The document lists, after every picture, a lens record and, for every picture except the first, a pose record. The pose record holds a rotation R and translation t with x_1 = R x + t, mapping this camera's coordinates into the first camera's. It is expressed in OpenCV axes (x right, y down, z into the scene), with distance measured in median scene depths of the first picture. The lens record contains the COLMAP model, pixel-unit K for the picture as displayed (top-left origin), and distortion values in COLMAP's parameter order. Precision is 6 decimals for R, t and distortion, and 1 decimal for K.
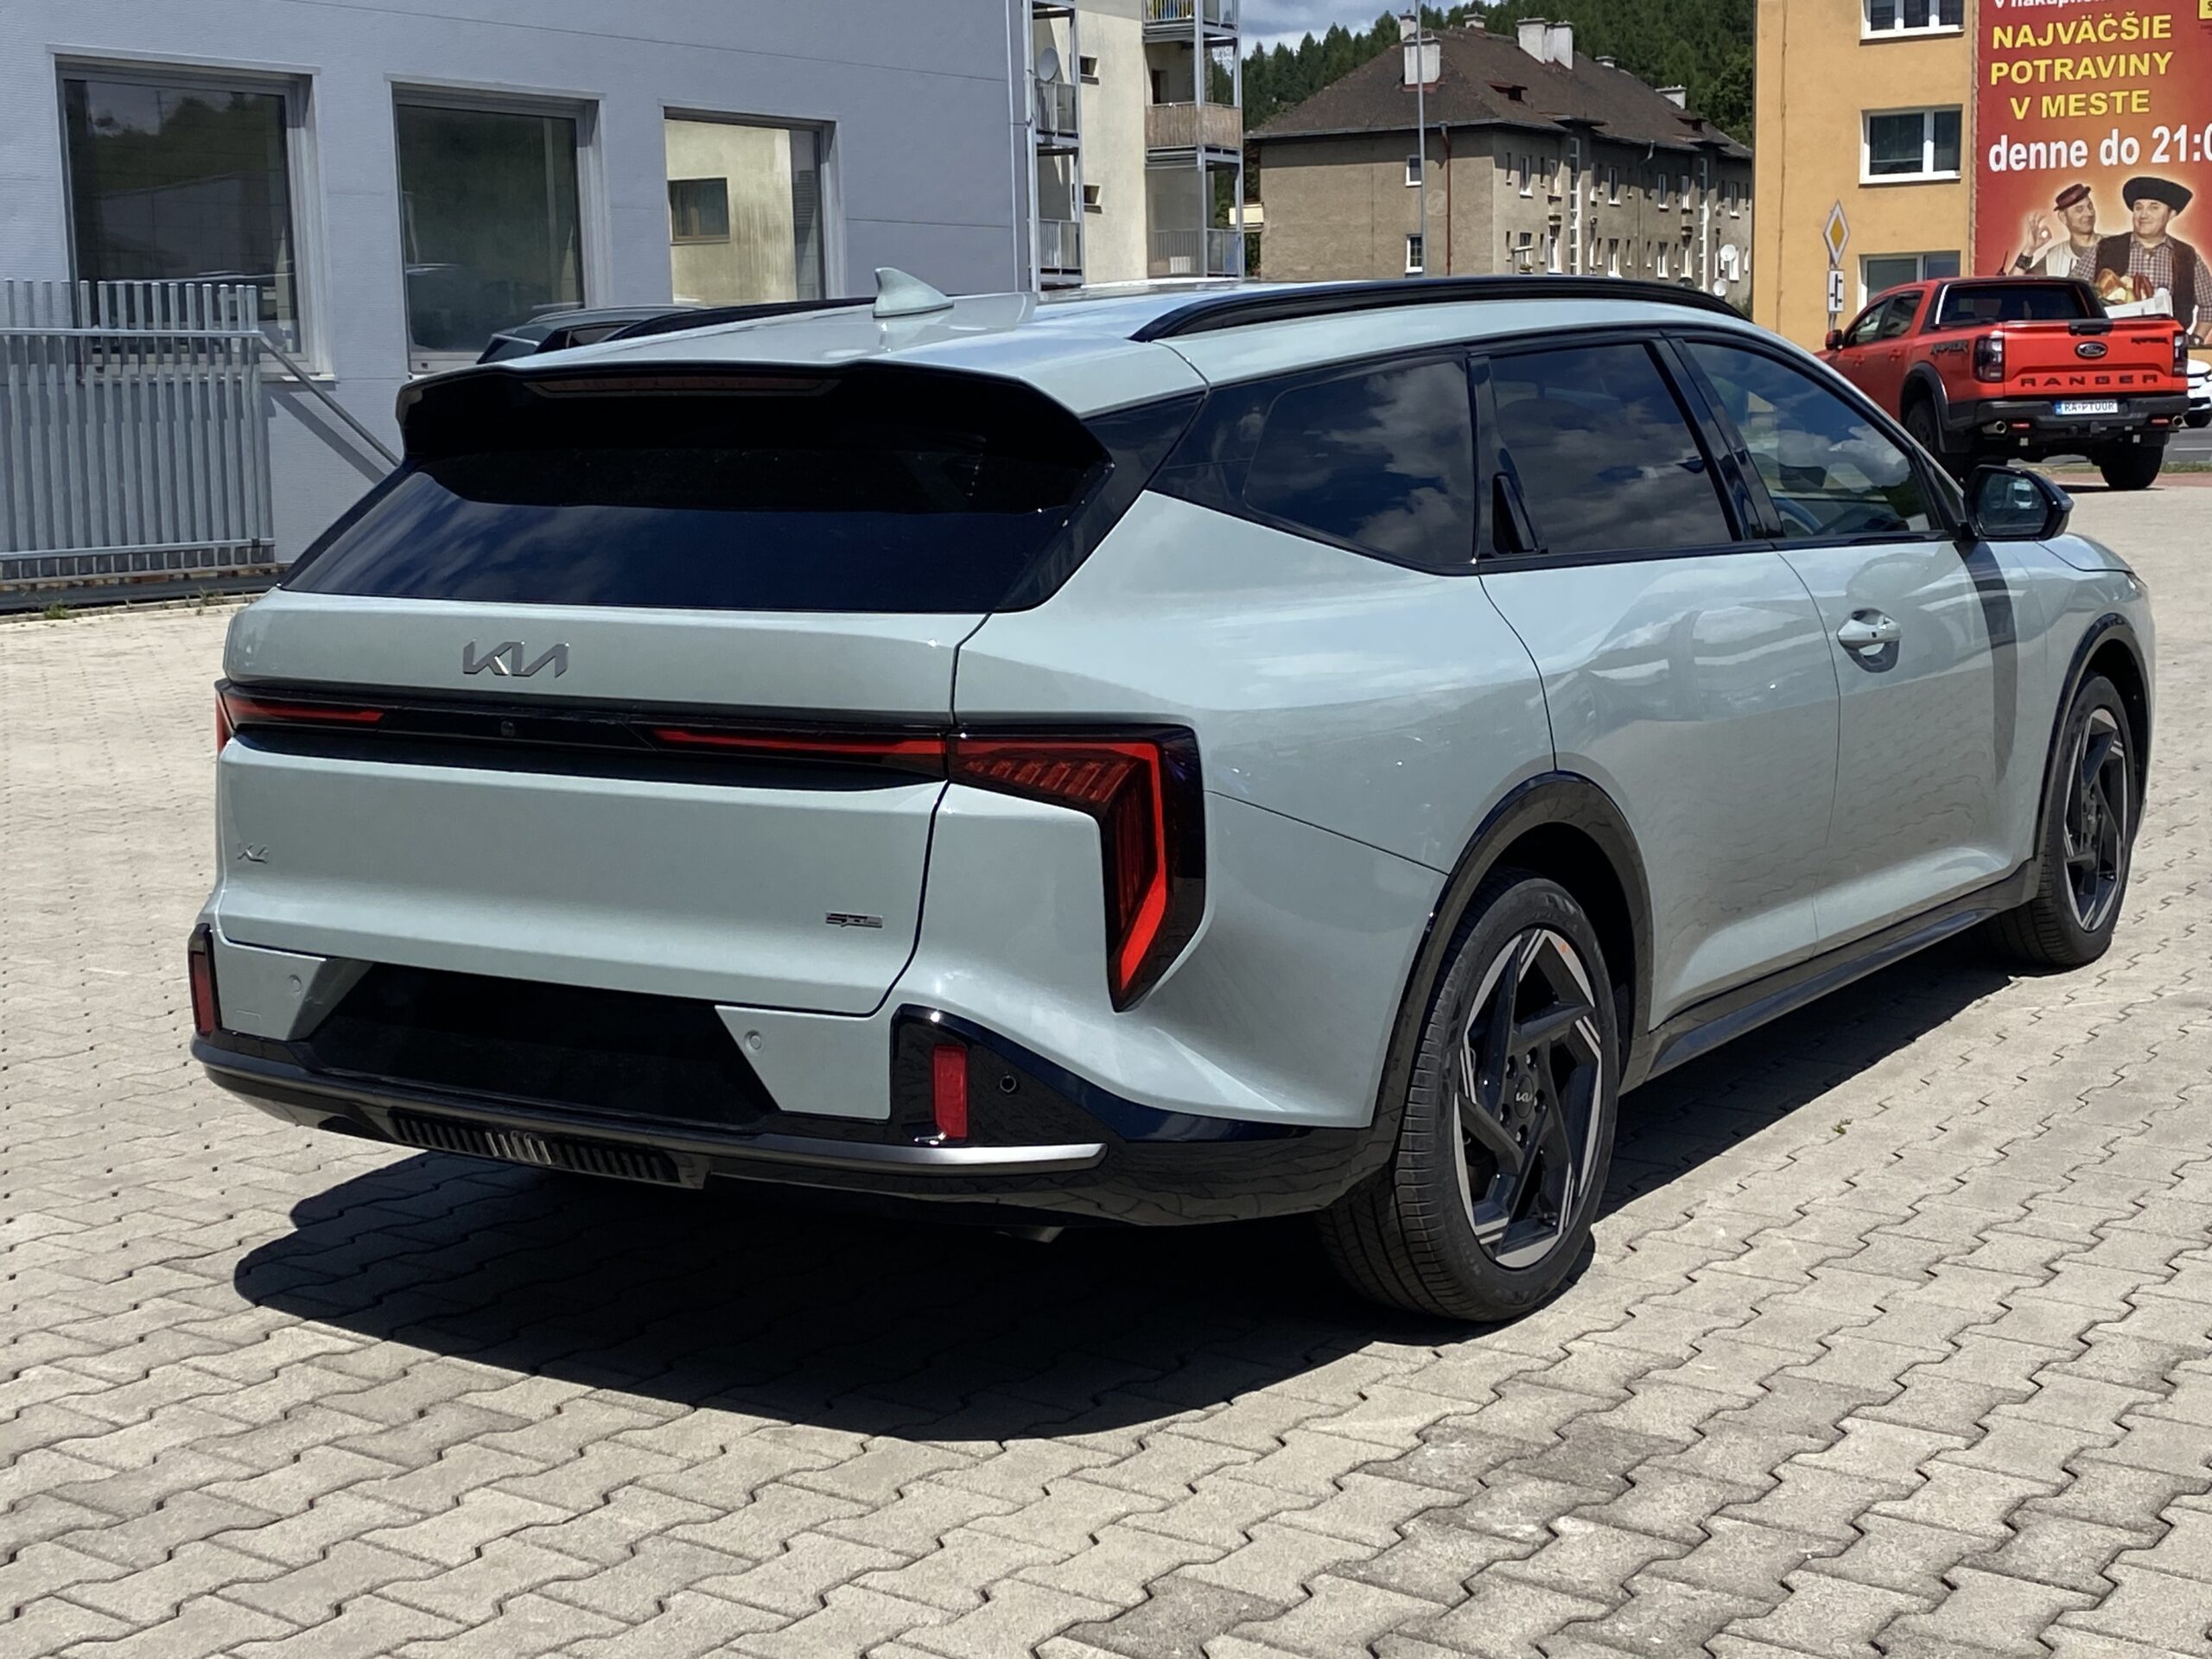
lens RADIAL K [[3050.9, 0, 1100.5], [0, 3050.9, 833.8], [0, 0, 1]] dist [0.140474, -0.382739]
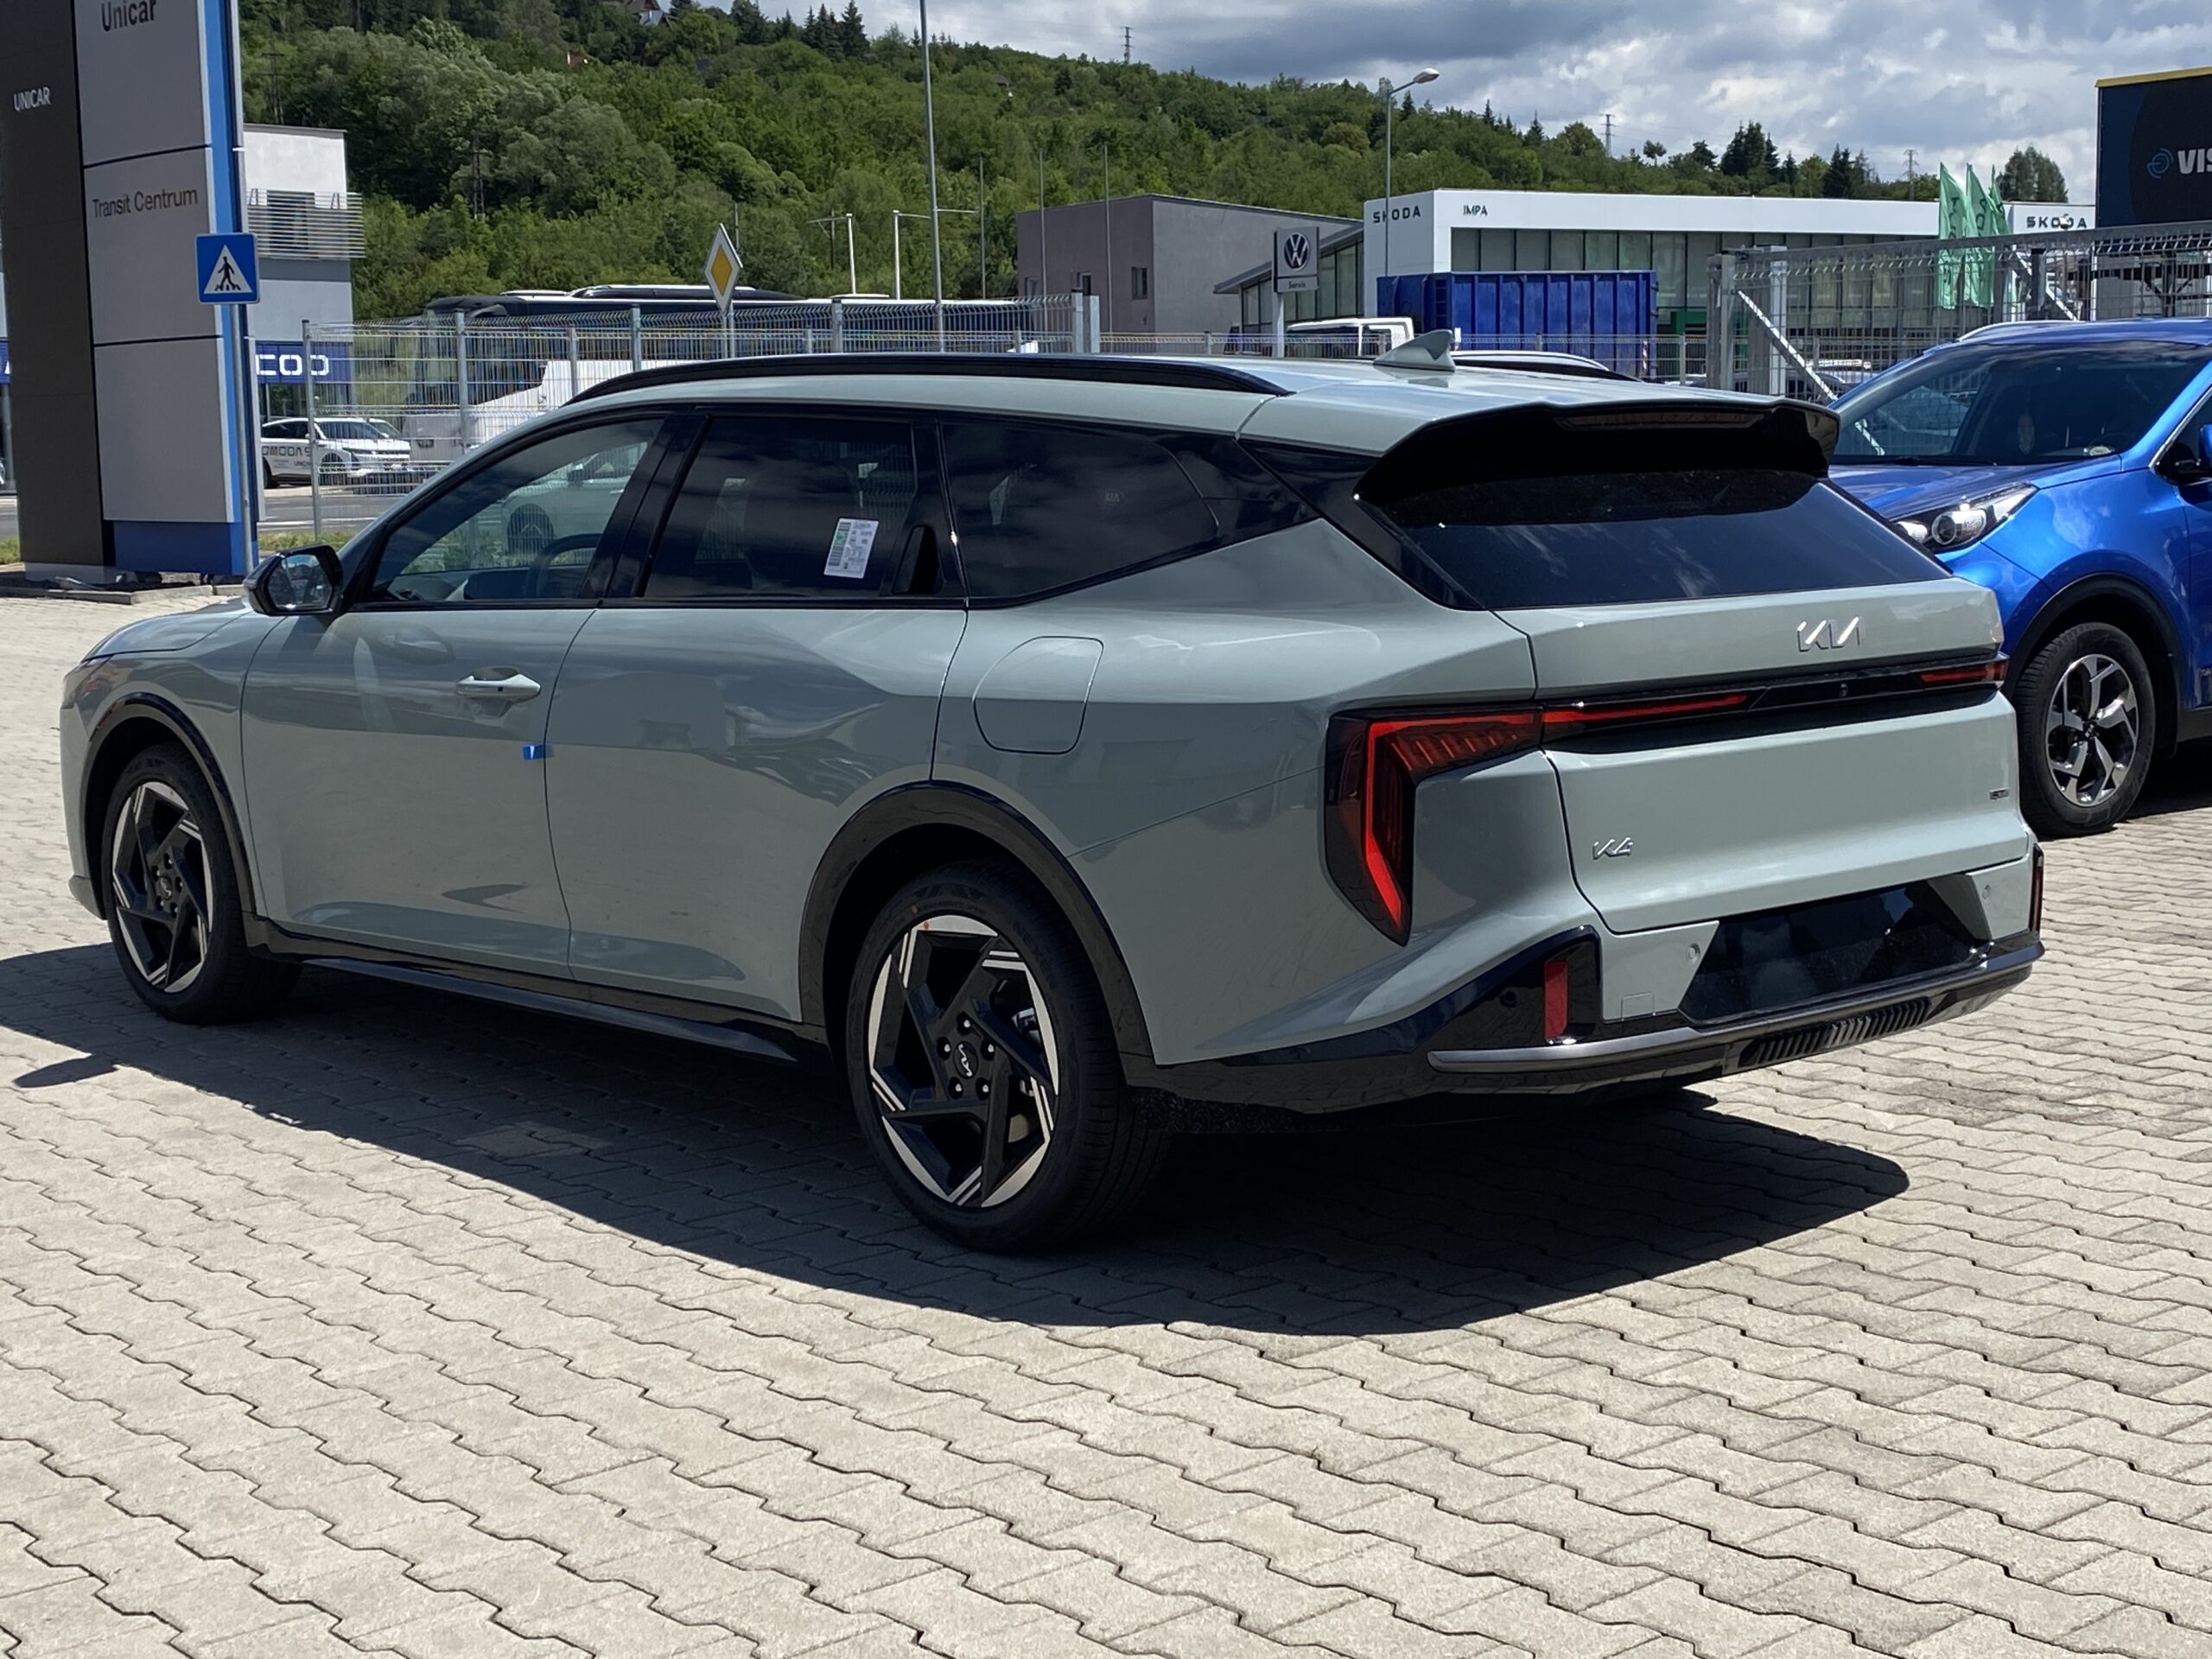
lens RADIAL K [[3050.9, 0, 1100.5], [0, 3050.9, 833.8], [0, 0, 1]] dist [0.140474, -0.382739]
pose [[0.244360, -0.100618, 0.964450, -0.407771], [0.154819, 0.985892, 0.063629, -0.028466], [-0.957246, 0.133767, 0.256490, 0.272235]]
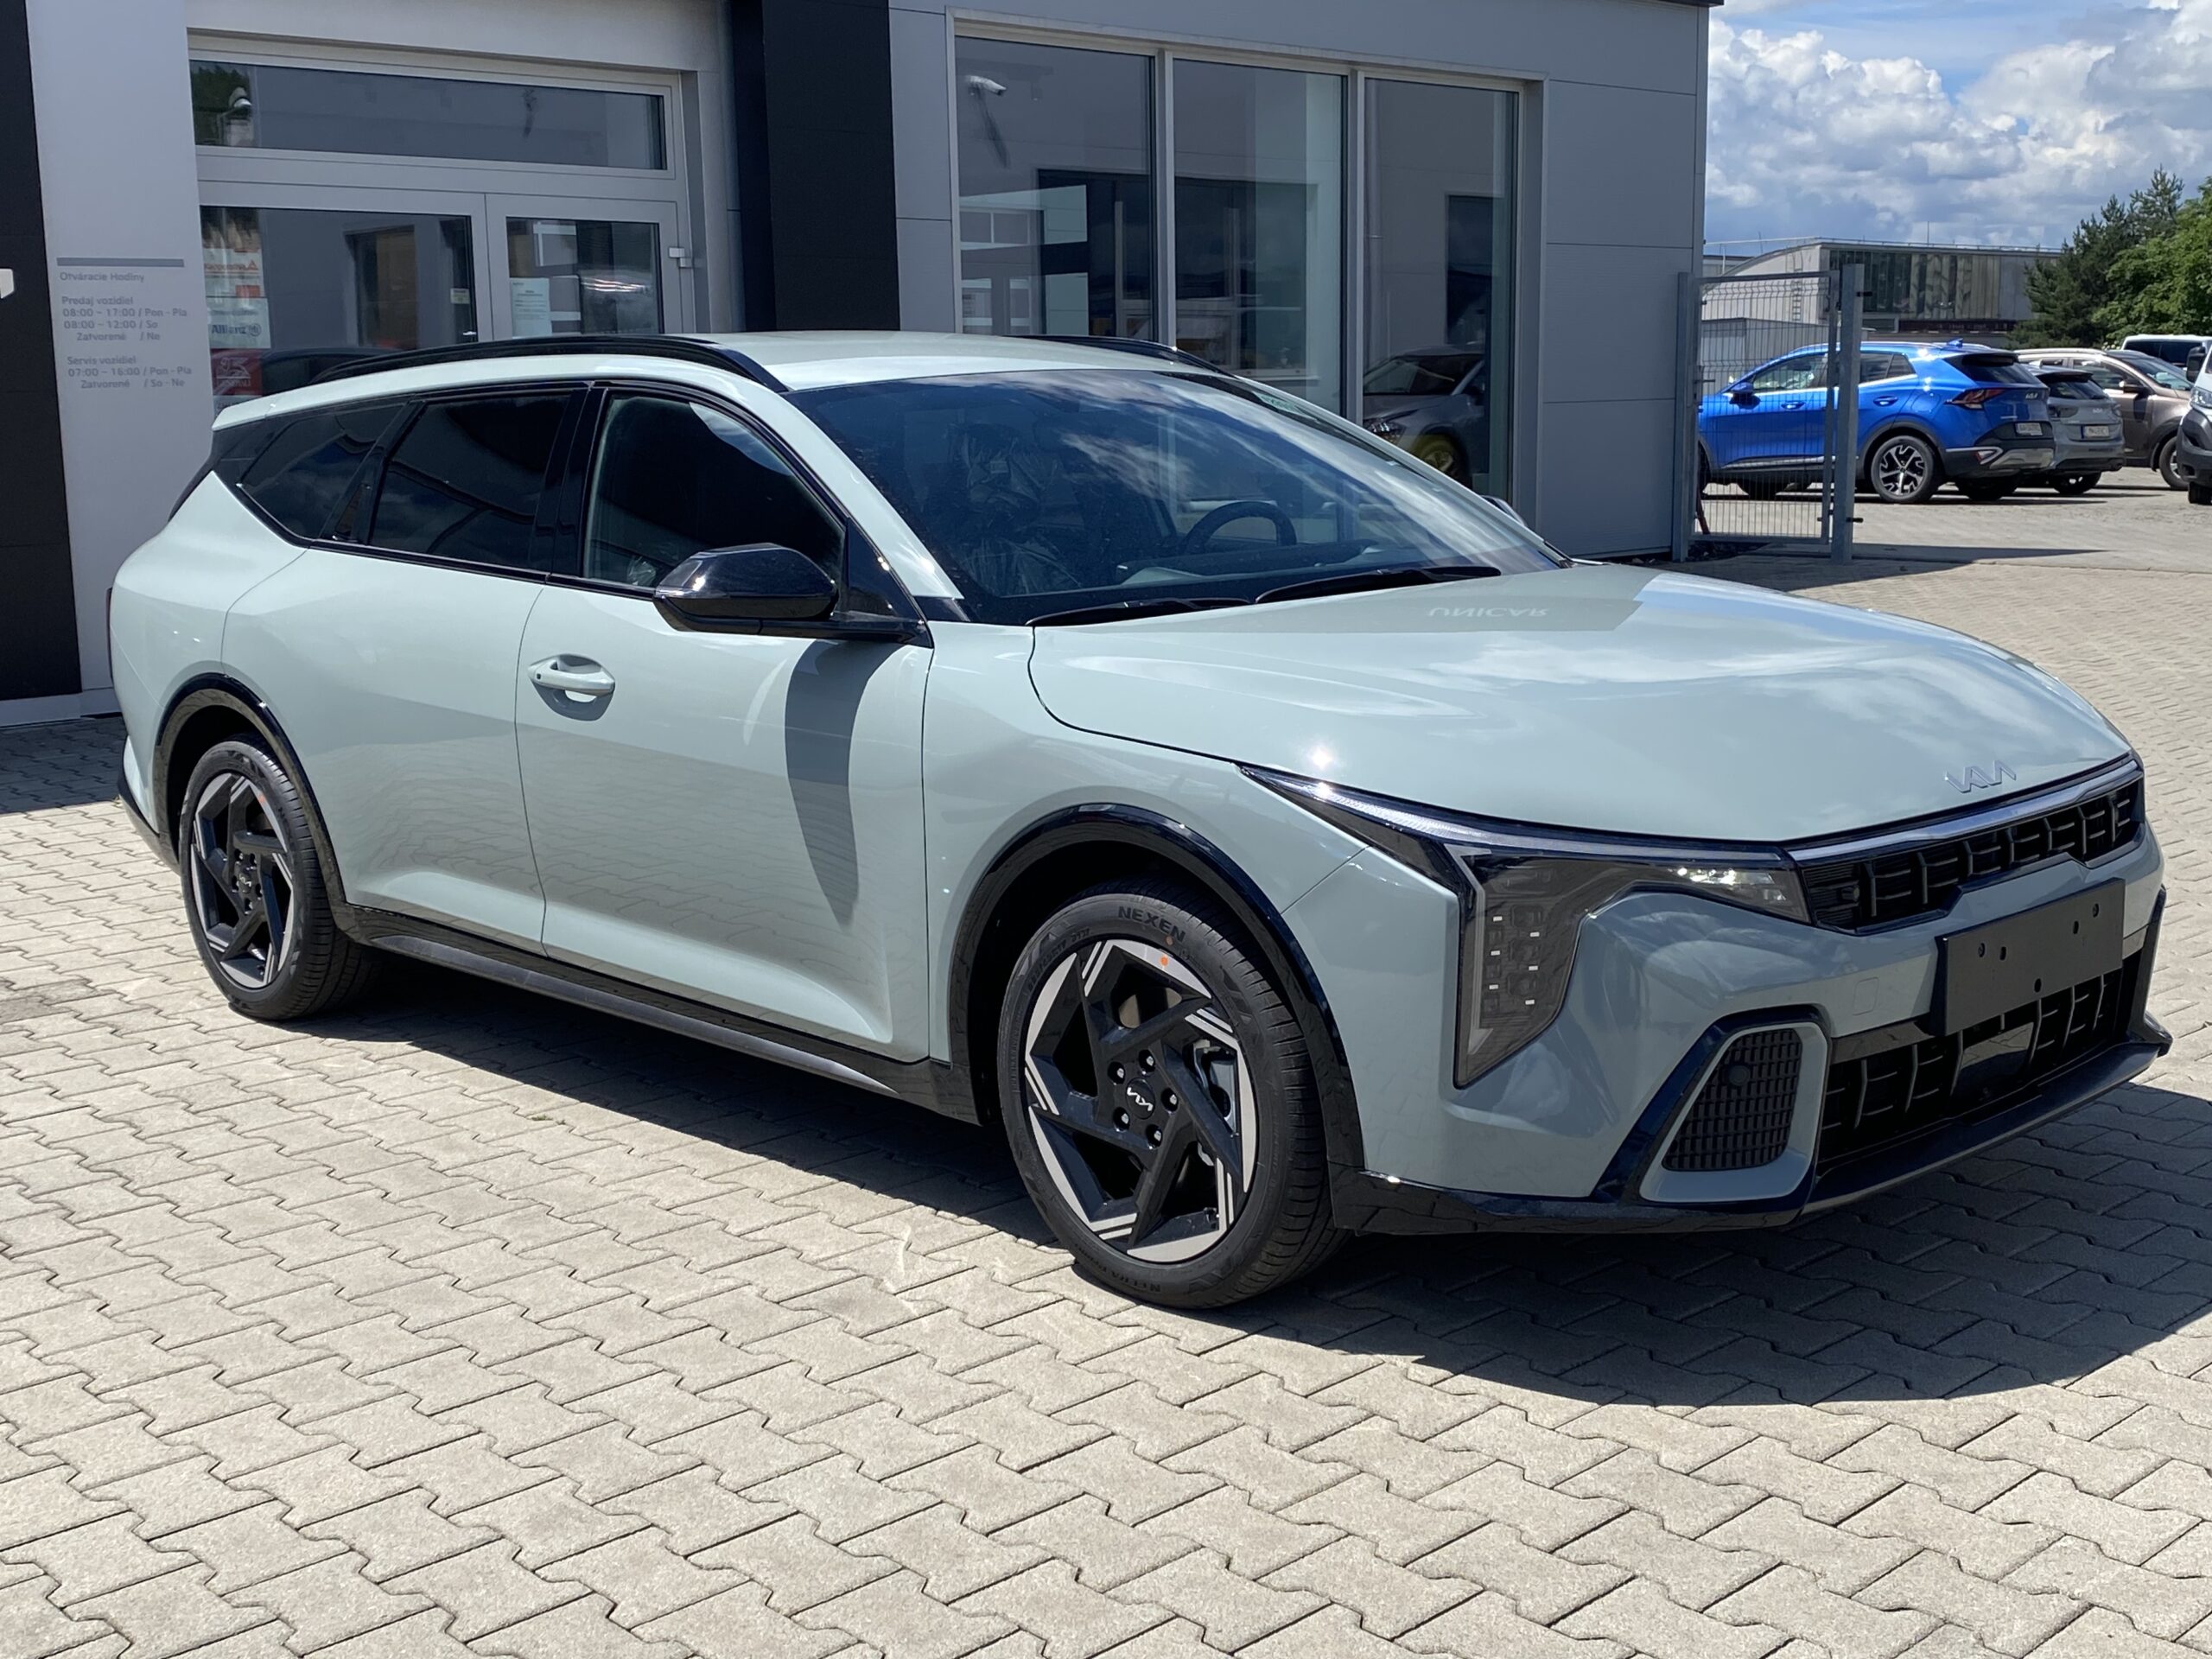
lens RADIAL K [[2563.4, 0, 1145.3], [0, 2563.4, 820.8], [0, 0, 1]] dist [0.131753, -0.361528]
pose [[-0.199182, 0.189346, -0.961496, 0.407909], [-0.121007, 0.968895, 0.215870, -0.088231], [0.972463, 0.159345, -0.170074, 0.518523]]
